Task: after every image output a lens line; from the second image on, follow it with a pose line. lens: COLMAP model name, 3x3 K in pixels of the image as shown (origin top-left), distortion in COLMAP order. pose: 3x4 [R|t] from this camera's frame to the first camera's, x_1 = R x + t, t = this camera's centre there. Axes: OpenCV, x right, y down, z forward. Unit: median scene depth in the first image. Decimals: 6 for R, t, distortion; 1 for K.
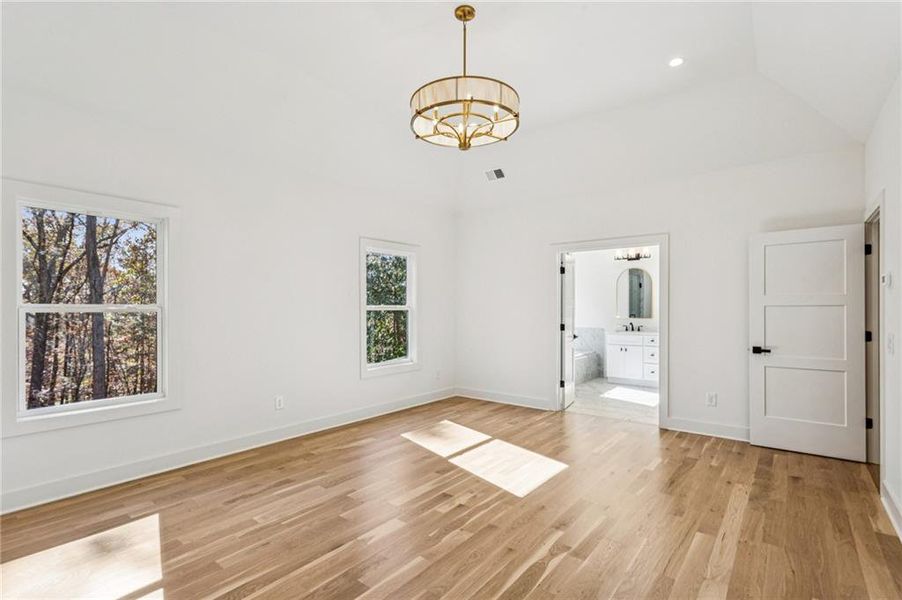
lens RADIAL K [[426.2, 0, 455.0], [0, 426.2, 302.8], [0, 0, 1]] dist [-0.000454, 0.000207]
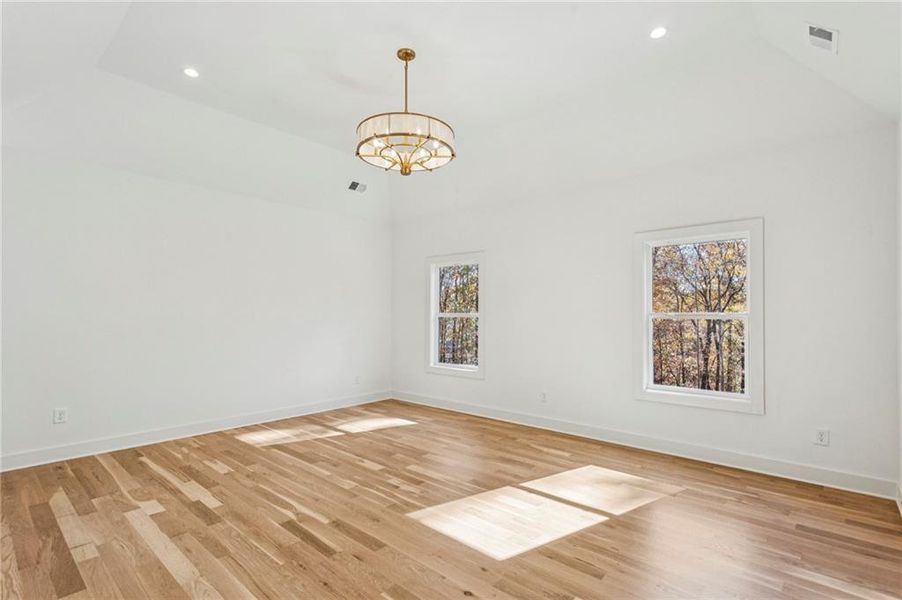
lens RADIAL K [[426.2, 0, 455.0], [0, 426.2, 302.8], [0, 0, 1]] dist [-0.000454, 0.000207]
pose [[-0.043611, -0.023970, -0.998761, 0.976283], [0.008426, 0.999668, -0.024360, 0.004178], [0.999013, -0.009478, -0.043395, 1.008081]]
